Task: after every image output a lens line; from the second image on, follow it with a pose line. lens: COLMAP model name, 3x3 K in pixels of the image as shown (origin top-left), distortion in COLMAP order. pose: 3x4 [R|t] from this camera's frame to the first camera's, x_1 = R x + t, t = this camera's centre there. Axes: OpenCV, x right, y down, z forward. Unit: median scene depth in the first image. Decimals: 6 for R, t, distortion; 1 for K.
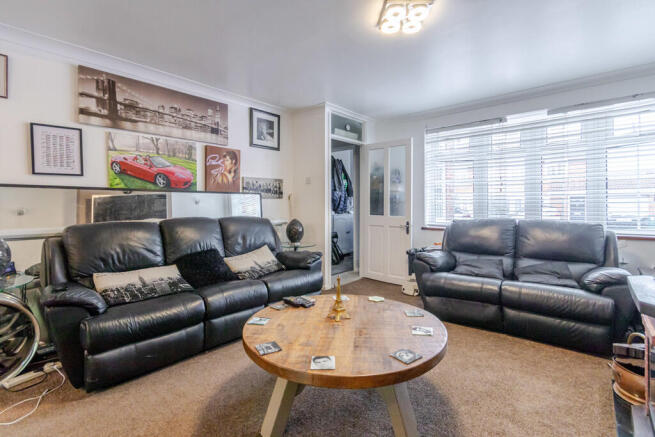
lens RADIAL K [[306.8, 0, 324.3], [0, 306.8, 204.4], [0, 0, 1]] dist [0.002356, 0.000204]
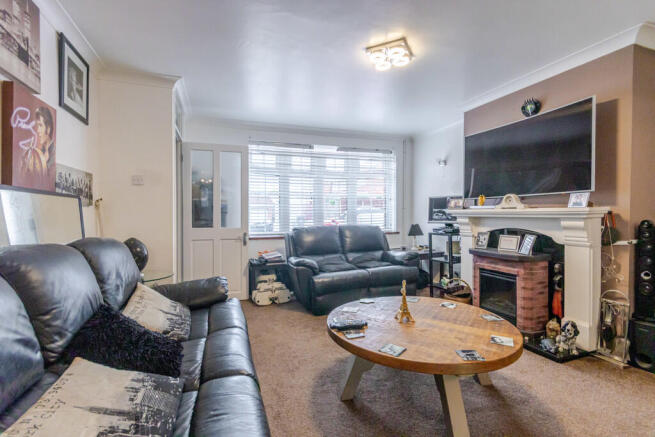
lens RADIAL K [[304.1, 0, 327.5], [0, 304.1, 218.5], [0, 0, 1]] dist [0.000894, 0.000045]
pose [[0.486234, -0.013774, 0.873720, -0.483242], [0.004920, 0.999903, 0.013026, -0.000059], [-0.873815, -0.002035, 0.486255, 0.344954]]
